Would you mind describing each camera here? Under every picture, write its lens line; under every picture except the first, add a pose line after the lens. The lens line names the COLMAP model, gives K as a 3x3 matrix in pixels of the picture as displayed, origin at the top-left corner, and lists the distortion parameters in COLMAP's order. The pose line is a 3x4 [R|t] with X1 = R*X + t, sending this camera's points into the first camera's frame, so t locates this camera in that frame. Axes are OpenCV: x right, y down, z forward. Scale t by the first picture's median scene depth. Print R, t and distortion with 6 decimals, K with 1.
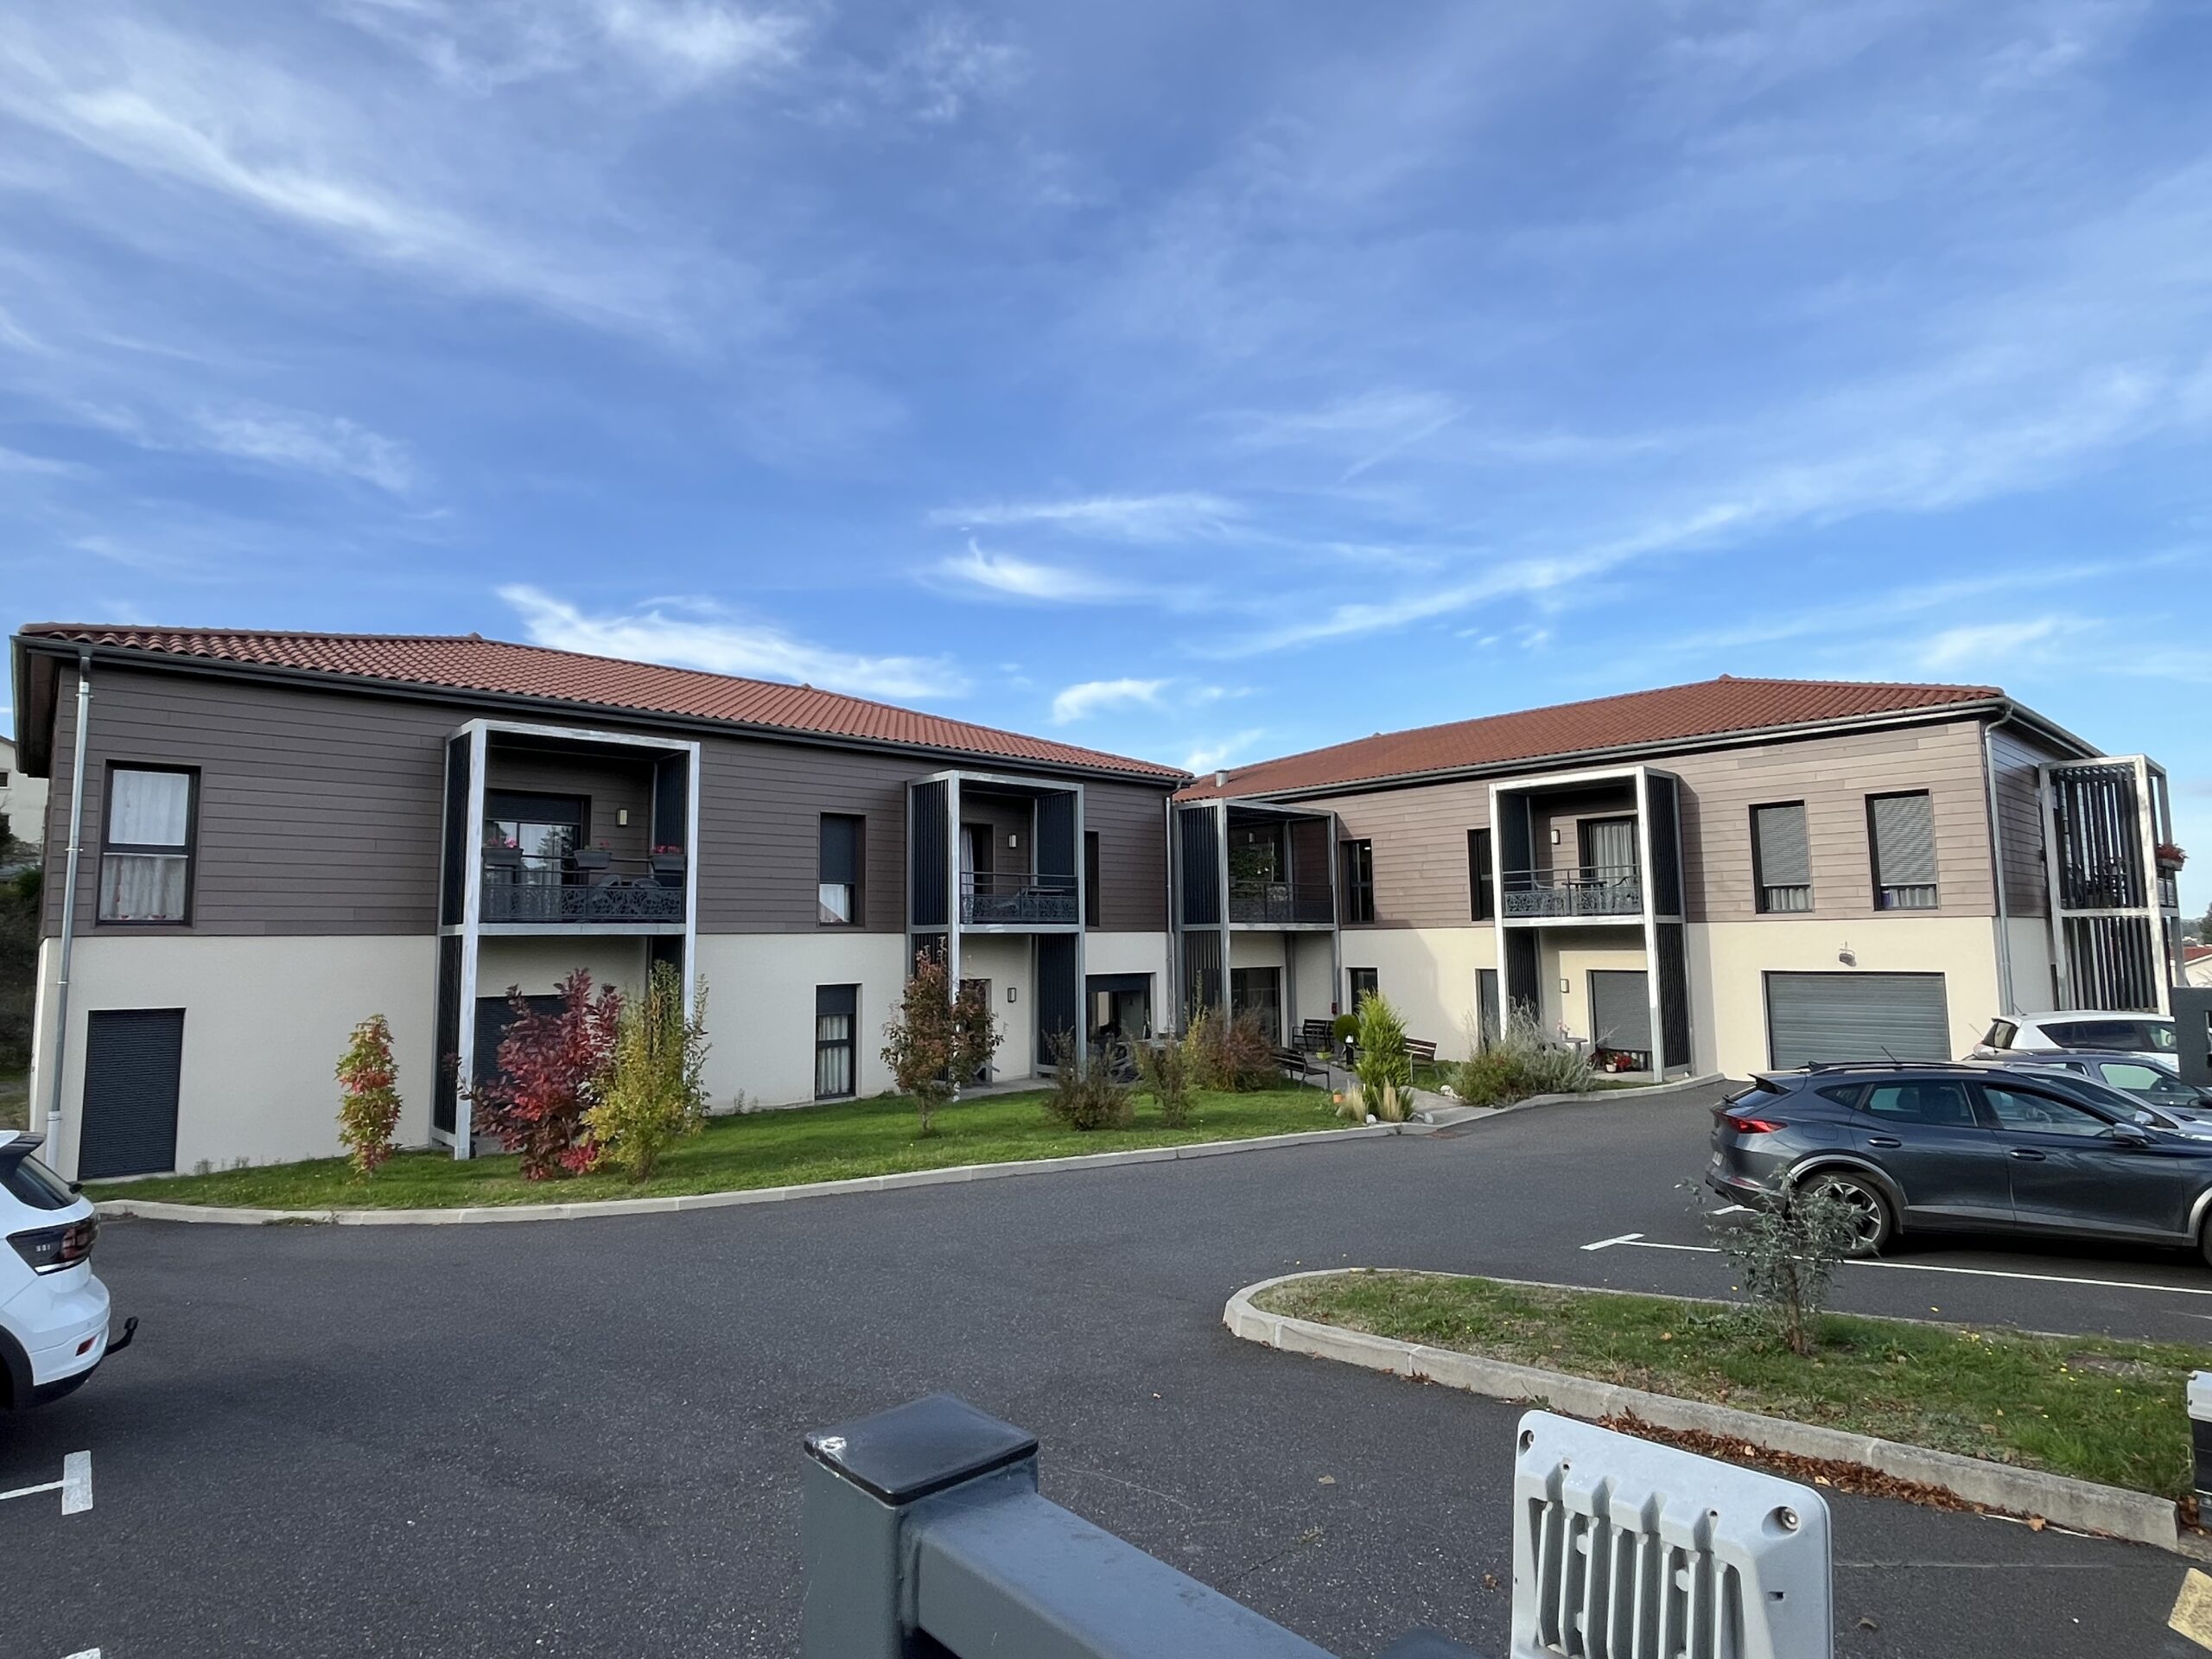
lens RADIAL K [[1163.8, 0, 1097.3], [0, 1163.8, 826.8], [0, 0, 1]] dist [0.000126, -0.000043]
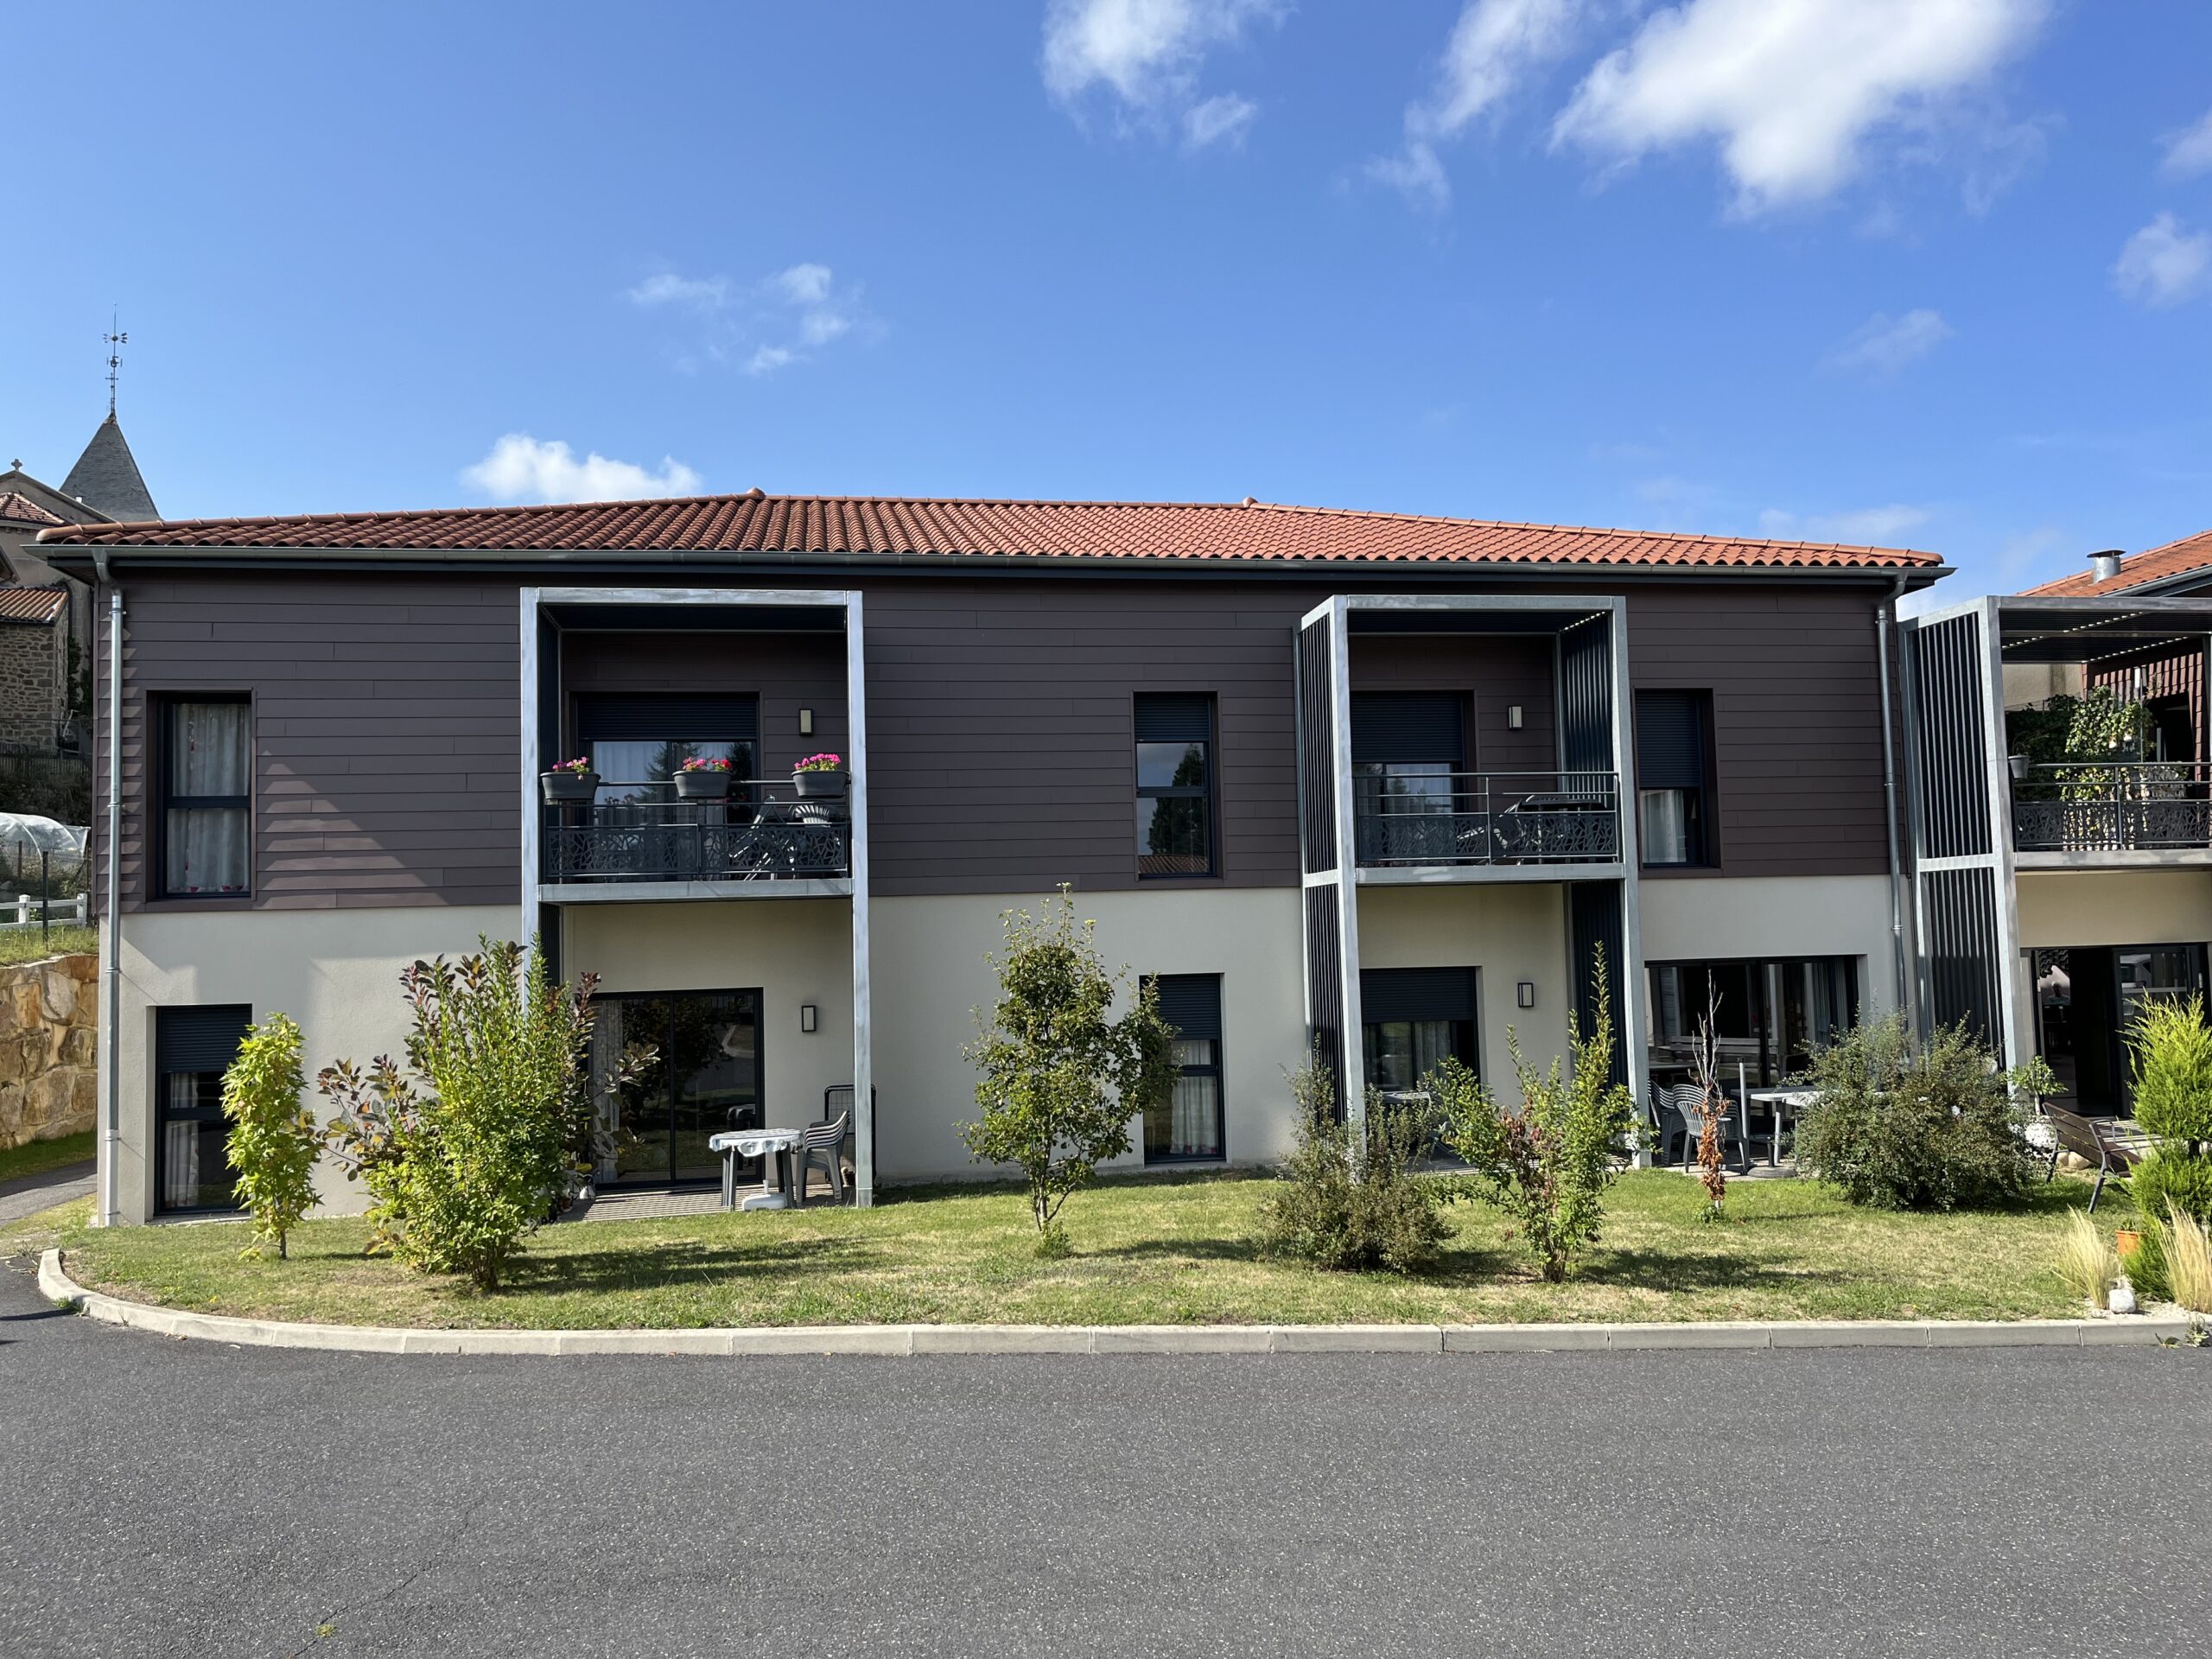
lens RADIAL K [[1703.4, 0, 1108.5], [0, 1703.4, 835.9], [0, 0, 1]] dist [0.007894, -0.002911]
pose [[0.848203, -0.038462, -0.528272, 0.253597], [0.068731, 0.996920, 0.037773, 0.033435], [0.525192, -0.068348, 0.848234, 0.282102]]
